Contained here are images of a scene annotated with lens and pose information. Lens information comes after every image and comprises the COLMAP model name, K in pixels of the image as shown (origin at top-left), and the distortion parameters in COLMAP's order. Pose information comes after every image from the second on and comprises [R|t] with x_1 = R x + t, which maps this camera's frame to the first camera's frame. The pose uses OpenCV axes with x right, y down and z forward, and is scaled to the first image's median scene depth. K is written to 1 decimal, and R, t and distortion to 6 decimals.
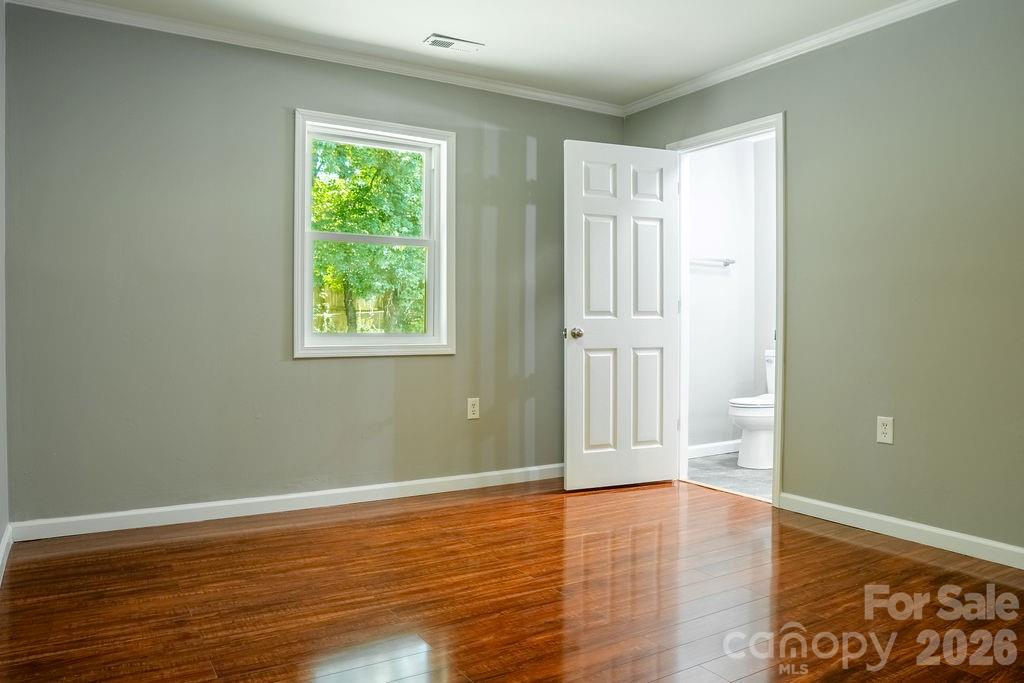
lens RADIAL K [[730.9, 0, 515.4], [0, 730.9, 336.9], [0, 0, 1]] dist [-0.066336, 0.032643]
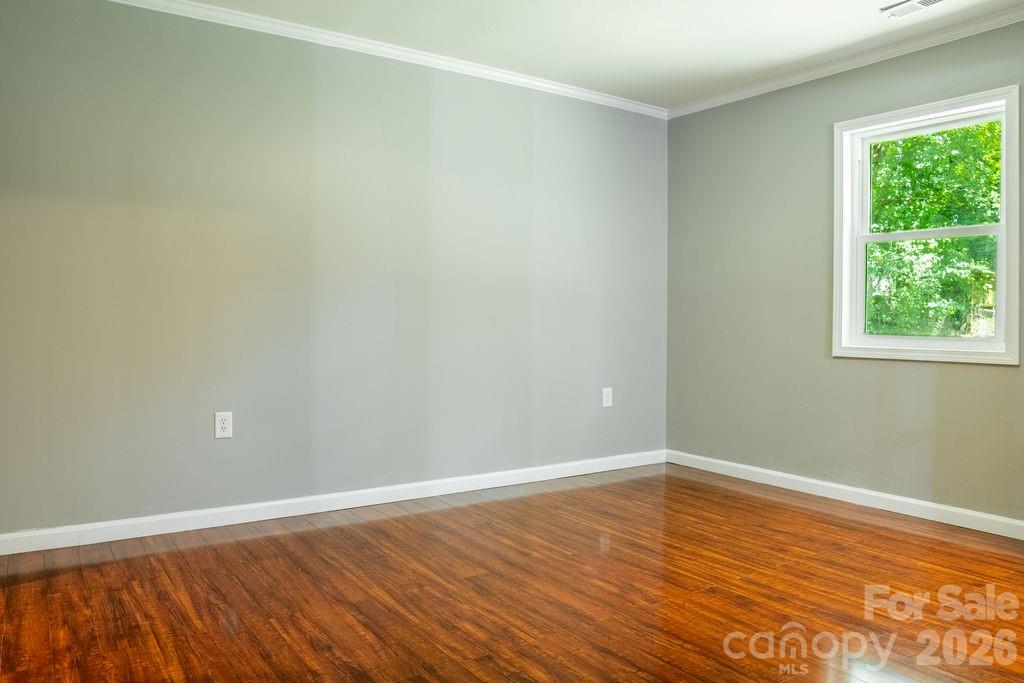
lens RADIAL K [[730.9, 0, 517.2], [0, 730.9, 338.4], [0, 0, 1]] dist [-0.066336, 0.032643]
pose [[0.071774, 0.023691, -0.997140, 0.885241], [-0.026678, 0.999406, 0.021825, -0.010085], [0.997064, 0.025035, 0.072363, 0.555268]]
